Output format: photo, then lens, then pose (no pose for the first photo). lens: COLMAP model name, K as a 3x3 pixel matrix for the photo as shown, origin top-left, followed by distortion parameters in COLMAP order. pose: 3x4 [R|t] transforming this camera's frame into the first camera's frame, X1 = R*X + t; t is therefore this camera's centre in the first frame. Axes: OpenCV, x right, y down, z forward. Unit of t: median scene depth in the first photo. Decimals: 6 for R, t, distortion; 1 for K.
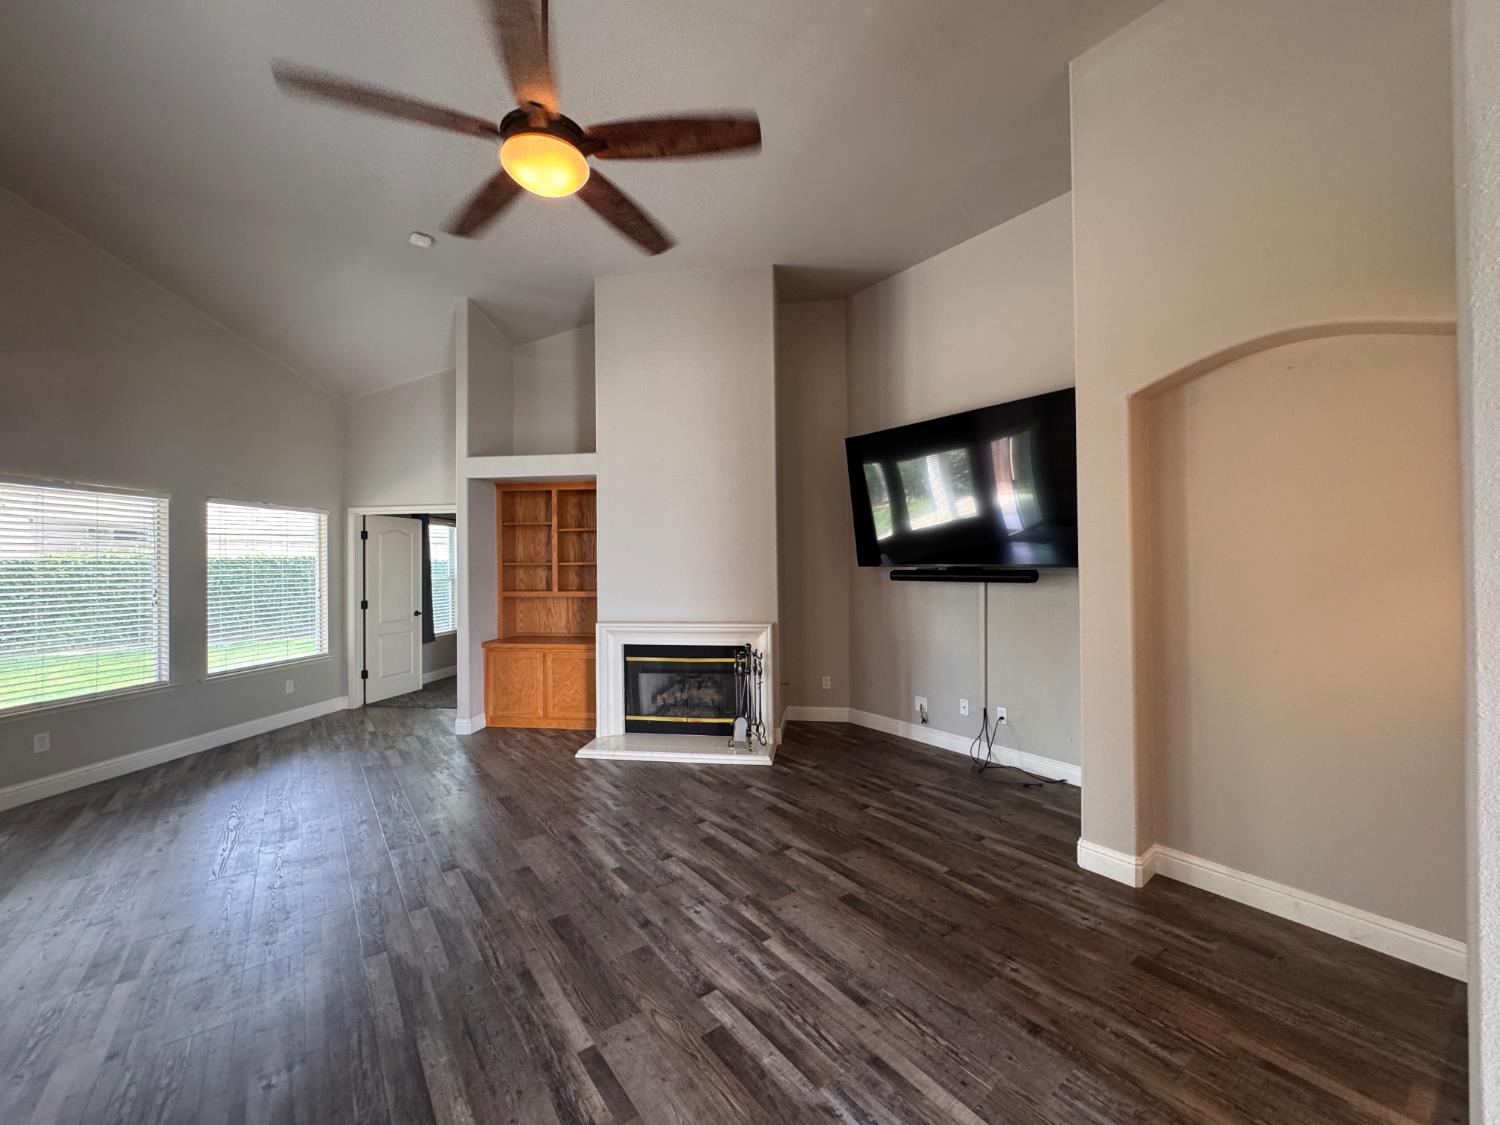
lens RADIAL K [[600.6, 0, 749.9], [0, 600.6, 560.8], [0, 0, 1]] dist [-0.003726, 0.000933]
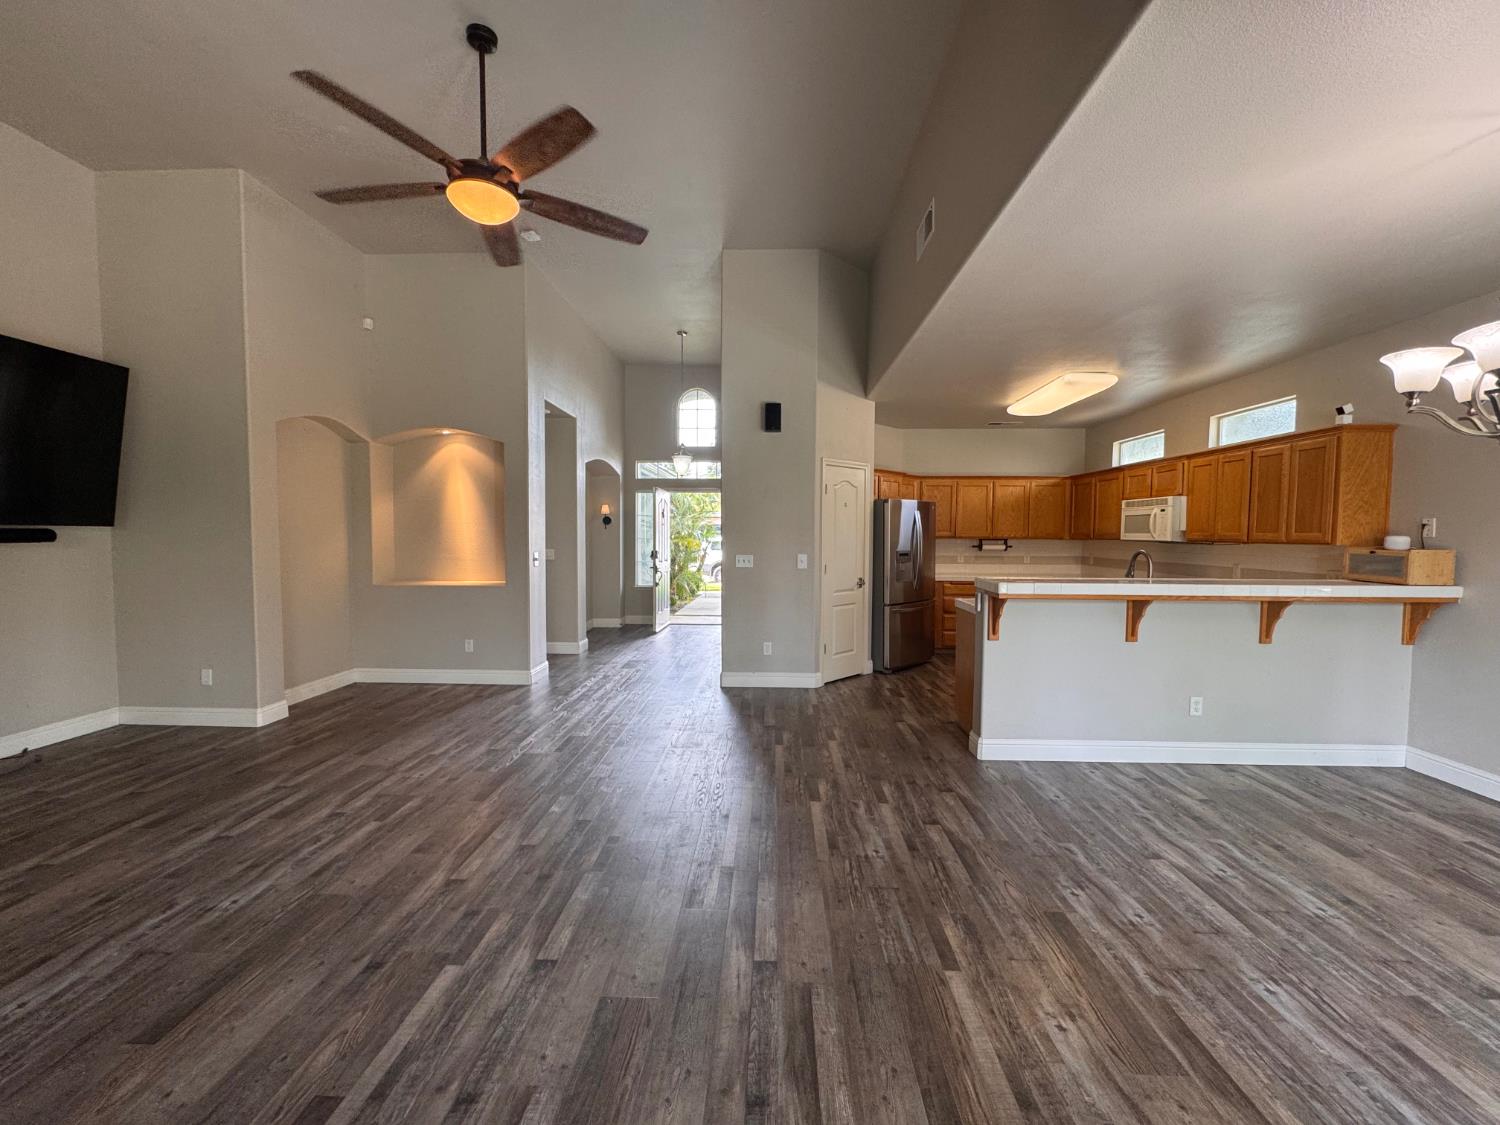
lens RADIAL K [[600.6, 0, 749.9], [0, 600.6, 560.8], [0, 0, 1]] dist [-0.003726, 0.000933]
pose [[-0.774630, -0.022344, 0.632019, -0.822437], [-0.000476, 0.999396, 0.034748, 0.026617], [-0.632414, 0.026616, -0.774173, 0.849847]]
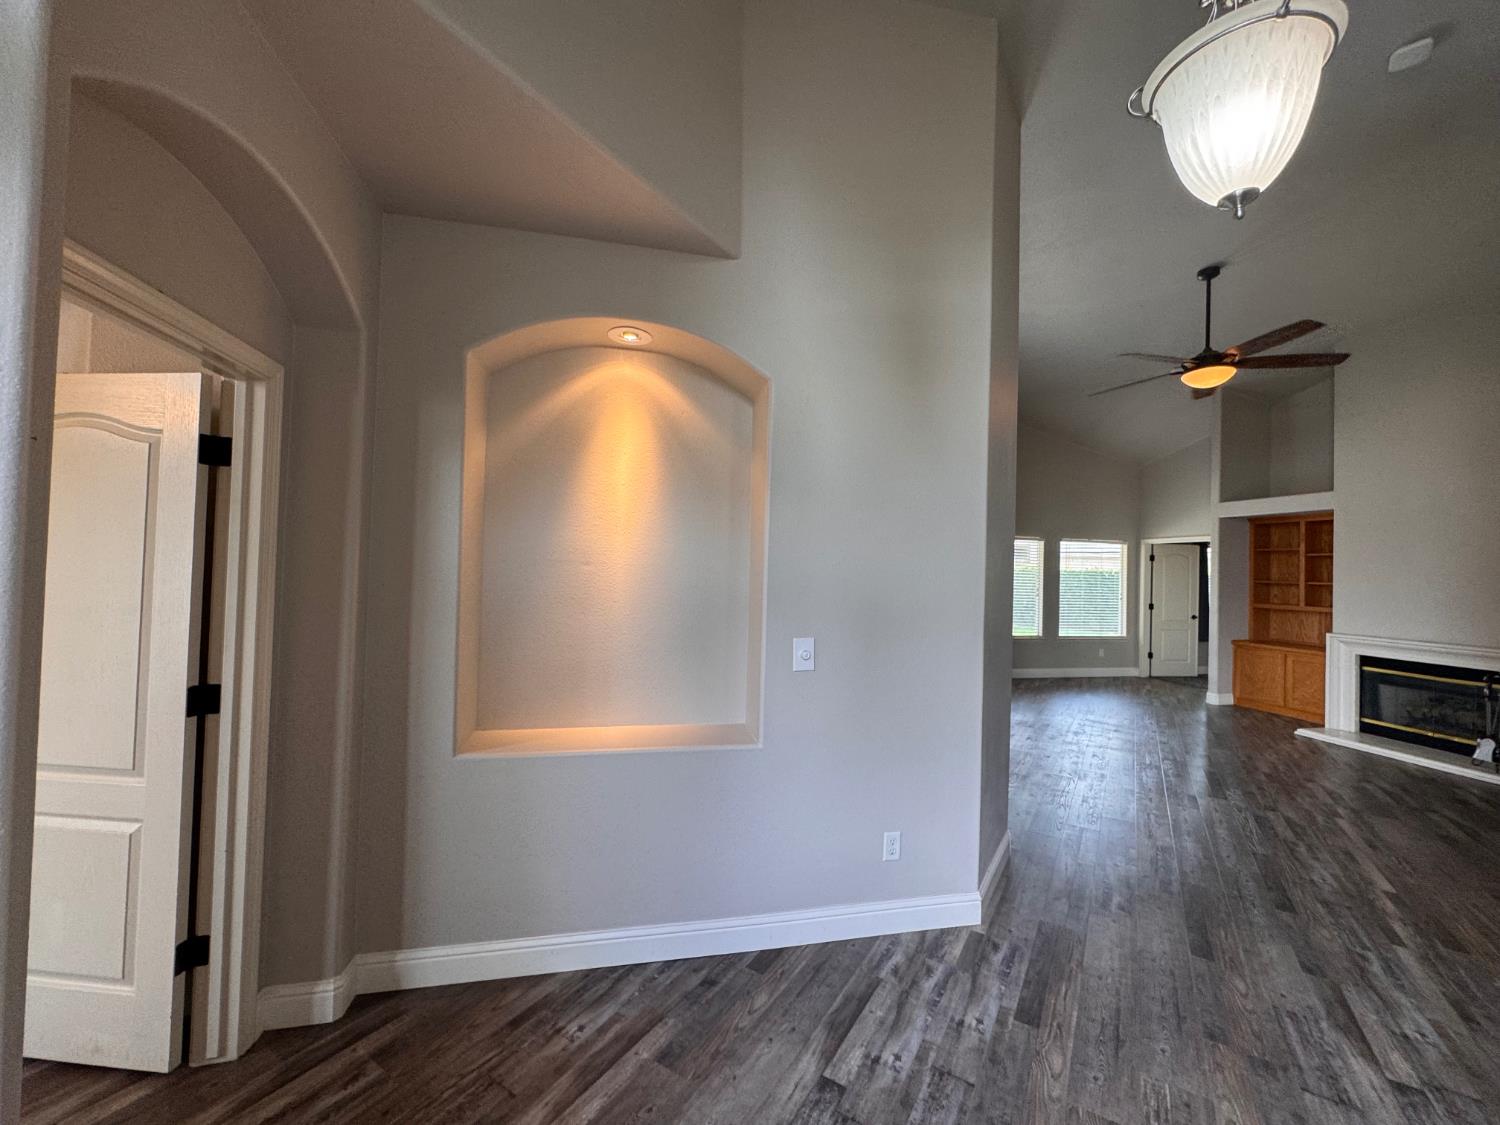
lens RADIAL K [[601.8, 0, 749.9], [0, 601.8, 560.3], [0, 0, 1]] dist [-0.003285, 0.000639]
pose [[0.347817, 0.003956, -0.937554, 0.496092], [-0.023839, 0.999705, -0.004626, -0.010108], [0.937259, 0.023960, 0.347809, -0.537771]]
